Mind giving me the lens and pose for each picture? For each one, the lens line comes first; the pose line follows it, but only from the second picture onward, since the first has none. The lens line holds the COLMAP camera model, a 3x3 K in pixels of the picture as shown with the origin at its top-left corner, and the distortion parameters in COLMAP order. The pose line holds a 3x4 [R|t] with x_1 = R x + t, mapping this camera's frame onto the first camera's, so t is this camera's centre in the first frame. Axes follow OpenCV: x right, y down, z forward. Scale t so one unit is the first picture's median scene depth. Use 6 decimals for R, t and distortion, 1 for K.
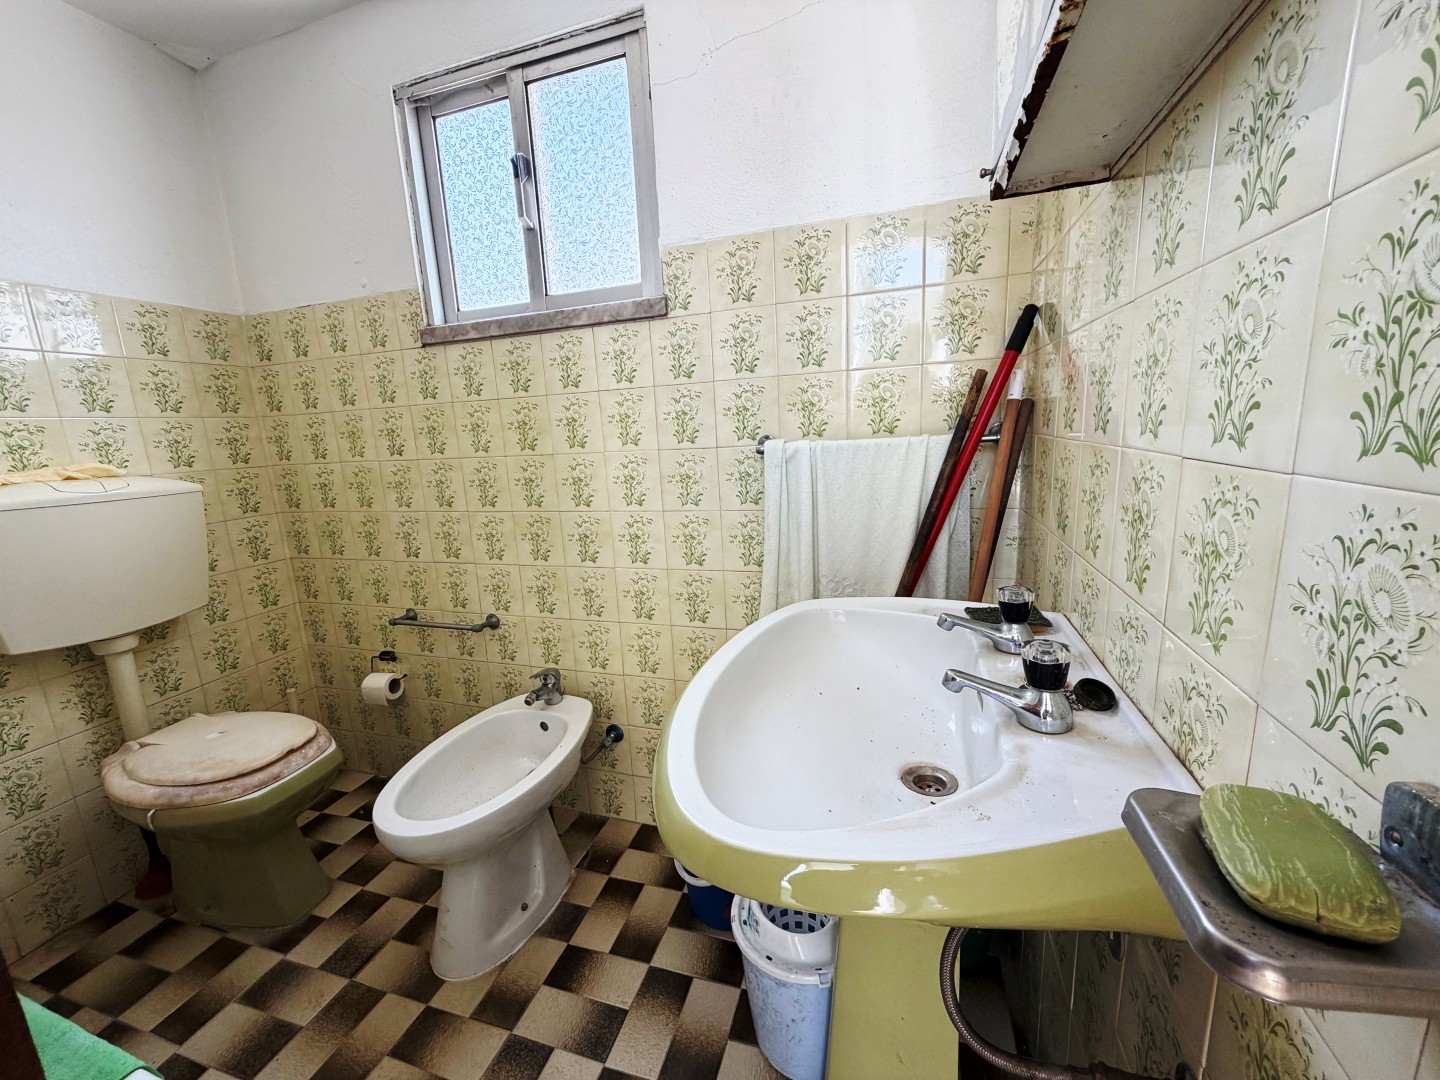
lens RADIAL K [[574.4, 0, 716.9], [0, 574.4, 543.6], [0, 0, 1]] dist [0.000489, 0.000262]
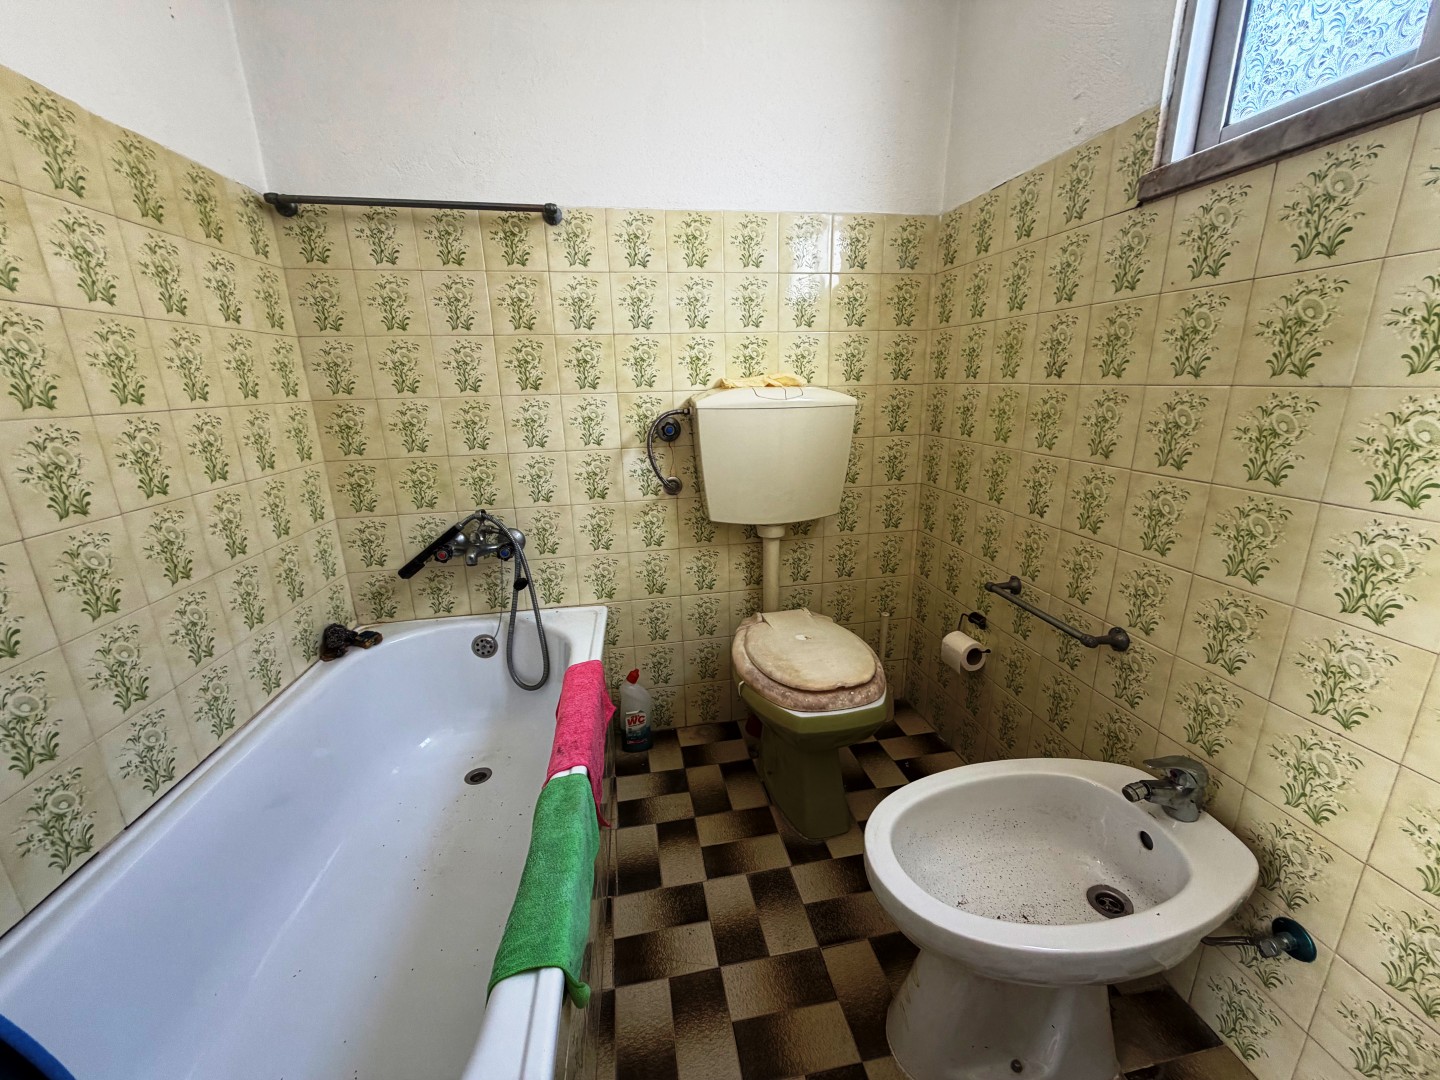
lens RADIAL K [[574.4, 0, 719.7], [0, 574.4, 538.0], [0, 0, 1]] dist [0.000489, 0.000262]
pose [[0.468339, 0.273579, -0.840127, -0.087270], [-0.175408, 0.960718, 0.215065, -0.040496], [0.865963, 0.046642, 0.497929, 0.286403]]
